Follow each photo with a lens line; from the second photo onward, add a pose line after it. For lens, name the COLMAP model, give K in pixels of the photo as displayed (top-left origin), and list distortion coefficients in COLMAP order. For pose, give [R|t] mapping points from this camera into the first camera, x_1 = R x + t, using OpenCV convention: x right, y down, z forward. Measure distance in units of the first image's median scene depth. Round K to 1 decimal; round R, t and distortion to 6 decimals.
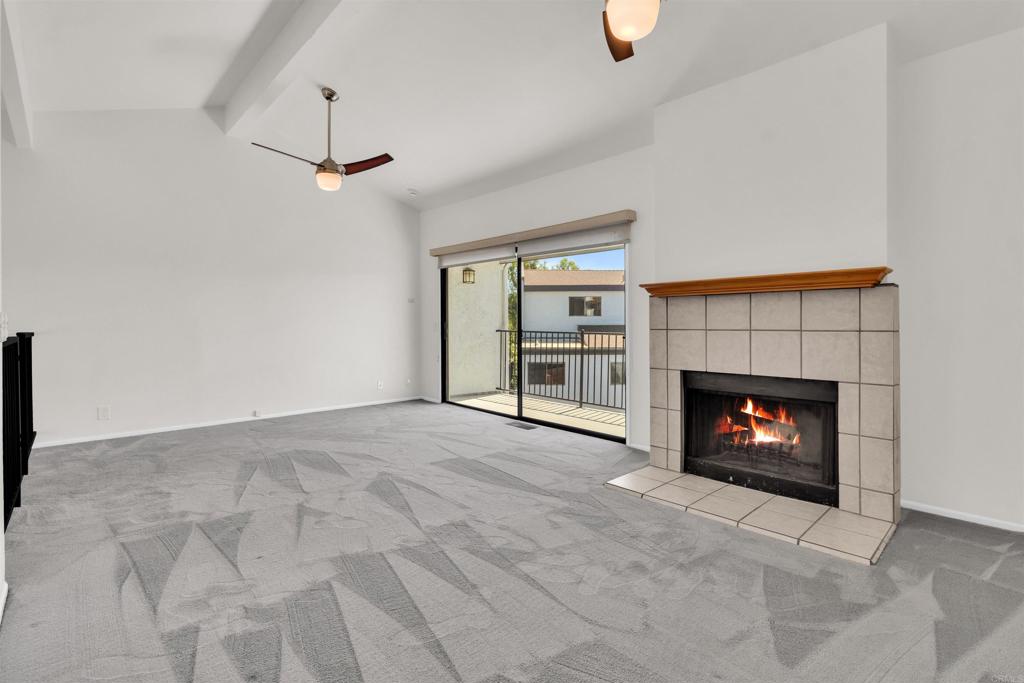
lens RADIAL K [[479.1, 0, 511.0], [0, 479.1, 320.5], [0, 0, 1]] dist [-0.001545, -0.000288]
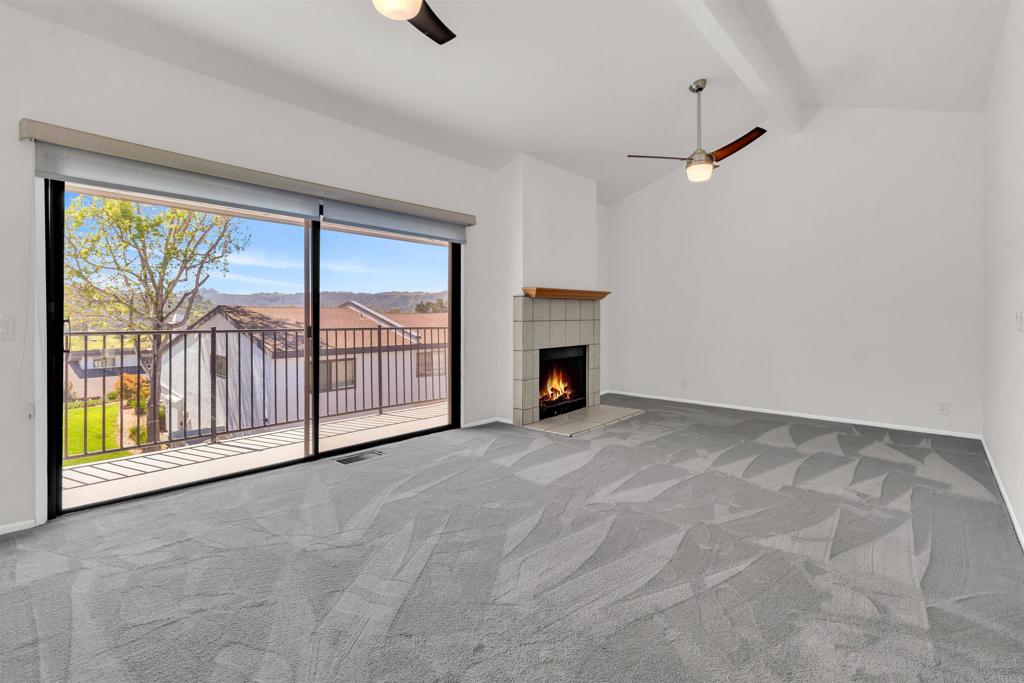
lens RADIAL K [[479.1, 0, 511.0], [0, 479.1, 320.5], [0, 0, 1]] dist [-0.001545, -0.000288]
pose [[-0.097131, -0.011330, 0.995207, -0.798051], [-0.004748, 0.999929, 0.010920, 0.001698], [-0.995260, -0.003664, -0.097178, 0.919110]]
